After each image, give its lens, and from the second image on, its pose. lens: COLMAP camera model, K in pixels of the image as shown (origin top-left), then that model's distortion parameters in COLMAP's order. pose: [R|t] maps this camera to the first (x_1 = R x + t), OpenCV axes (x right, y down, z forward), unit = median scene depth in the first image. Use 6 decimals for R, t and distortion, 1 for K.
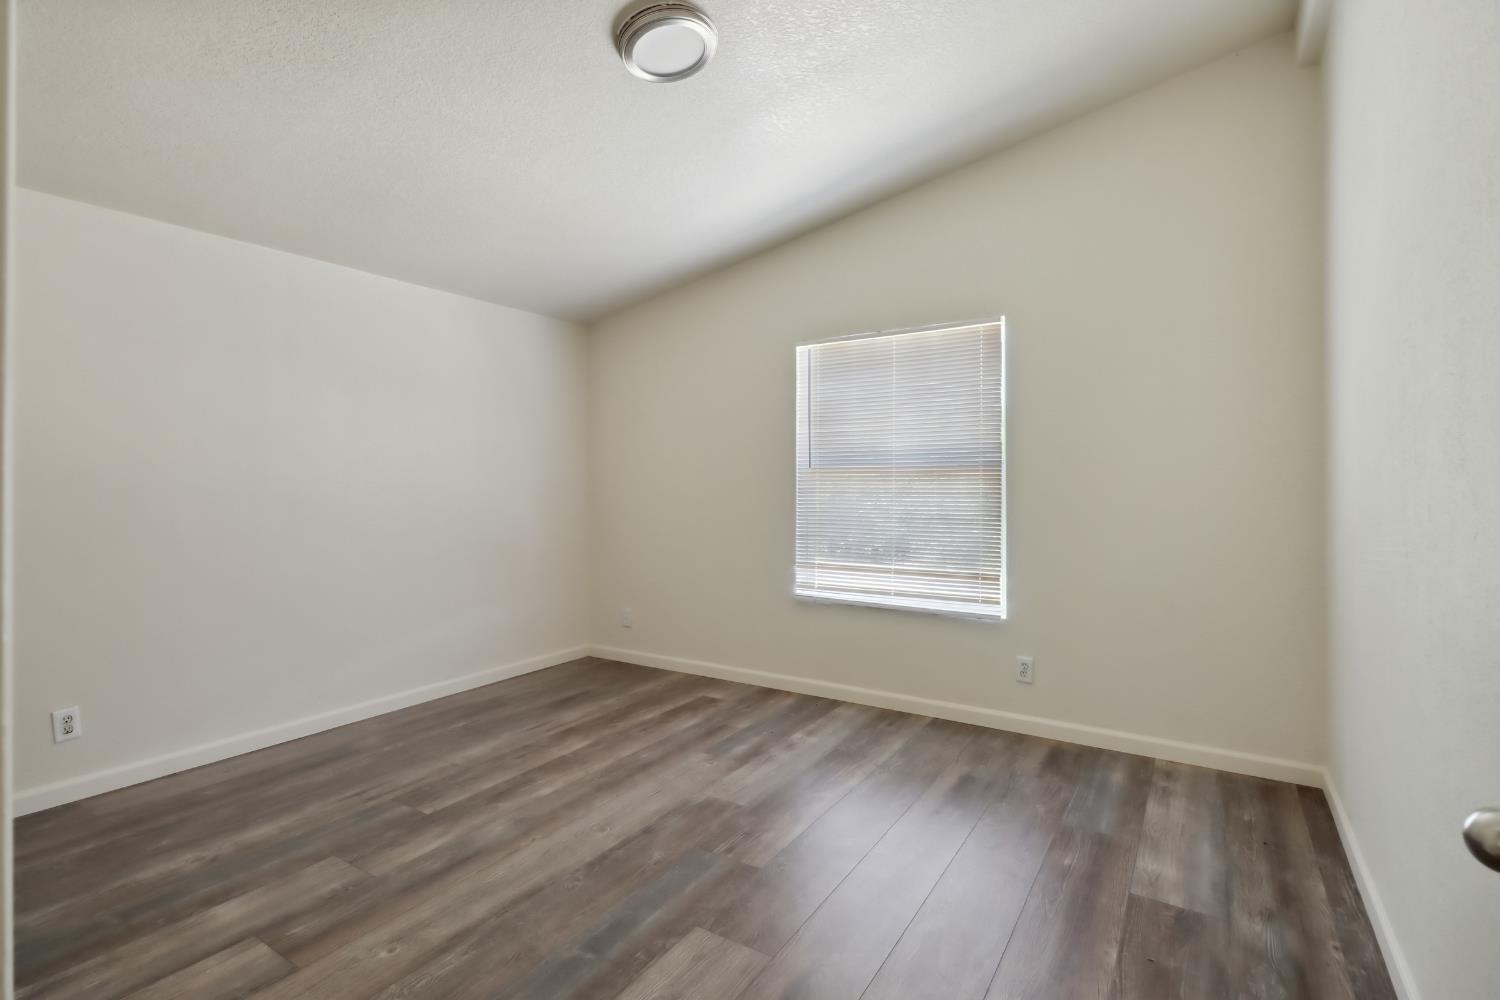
lens RADIAL K [[693.2, 0, 750.0], [0, 693.2, 500.0], [0, 0, 1]] dist [0.003813, -0.000548]
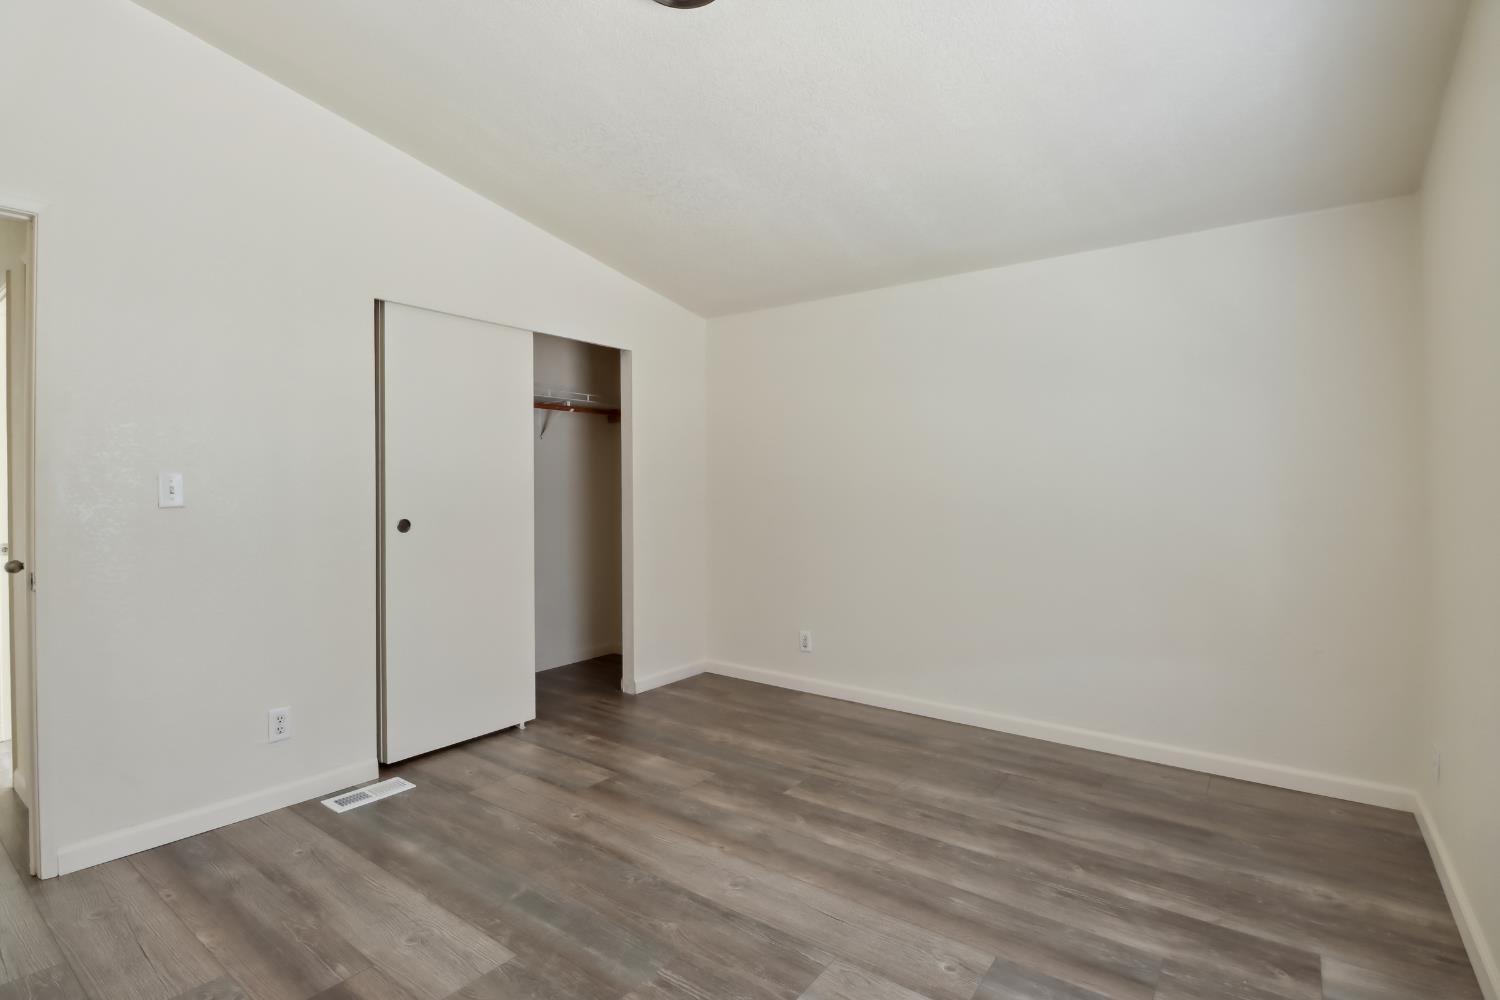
lens RADIAL K [[720.3, 0, 750.9], [0, 720.3, 491.6], [0, 0, 1]] dist [0.012017, -0.015373]
pose [[-0.064826, 0.009427, -0.997852, 0.607403], [-0.022387, 0.999690, 0.010899, -0.024242], [0.997645, 0.023045, -0.064595, 0.945744]]
